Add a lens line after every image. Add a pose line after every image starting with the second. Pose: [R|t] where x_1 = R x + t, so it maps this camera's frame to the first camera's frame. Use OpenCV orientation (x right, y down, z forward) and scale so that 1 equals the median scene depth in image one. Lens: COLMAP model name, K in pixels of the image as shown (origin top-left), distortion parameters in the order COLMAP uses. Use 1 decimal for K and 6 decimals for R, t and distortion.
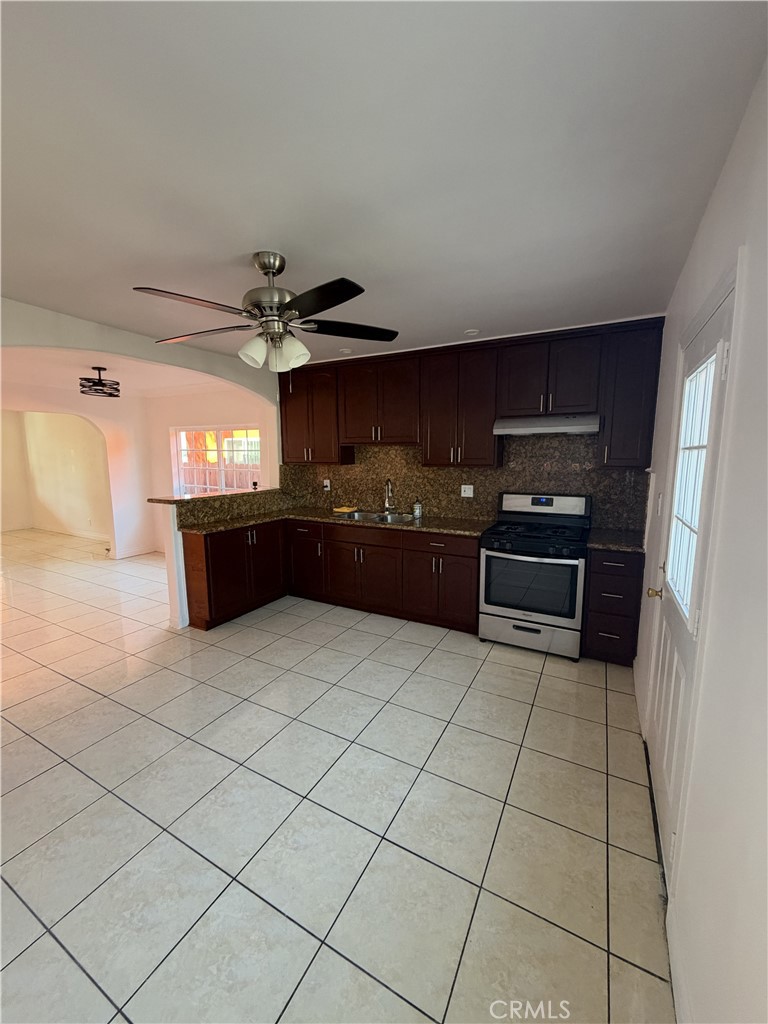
lens RADIAL K [[407.0, 0, 384.4], [0, 407.0, 509.8], [0, 0, 1]] dist [-0.000380, -0.000056]
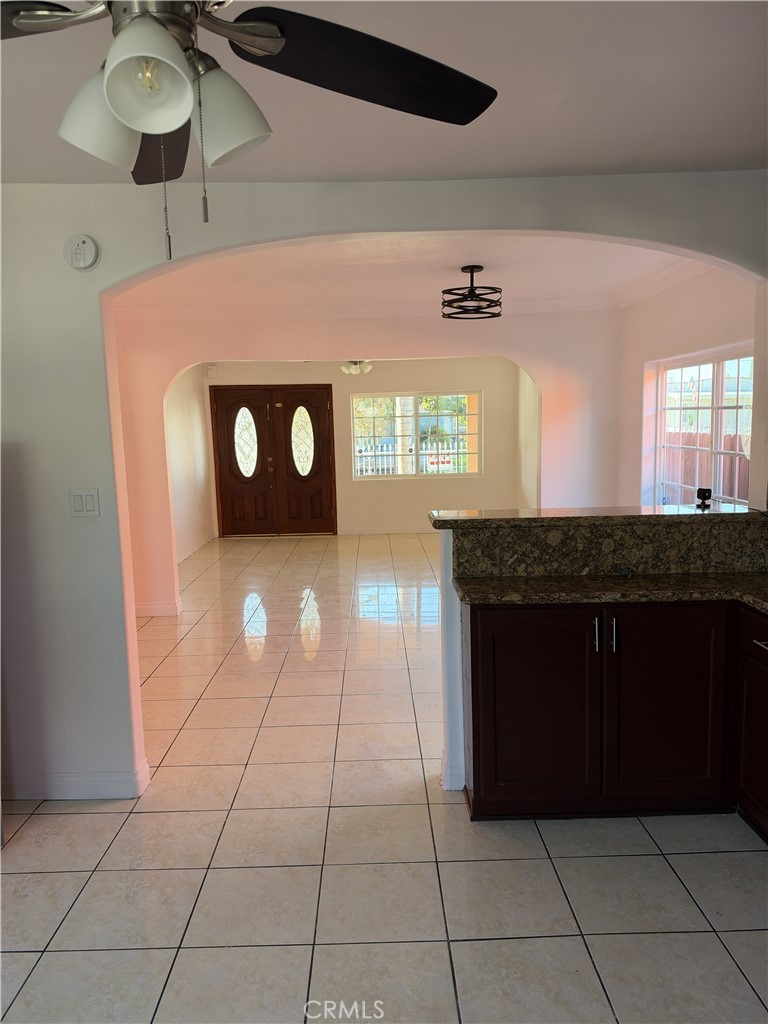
lens RADIAL K [[735.7, 0, 383.8], [0, 735.7, 515.2], [0, 0, 1]] dist [0.161836, -0.321296]
pose [[0.484903, 0.097211, -0.869149, 0.173505], [-0.097563, 0.993613, 0.056701, -0.062555], [0.869109, 0.057302, 0.491290, 0.447913]]
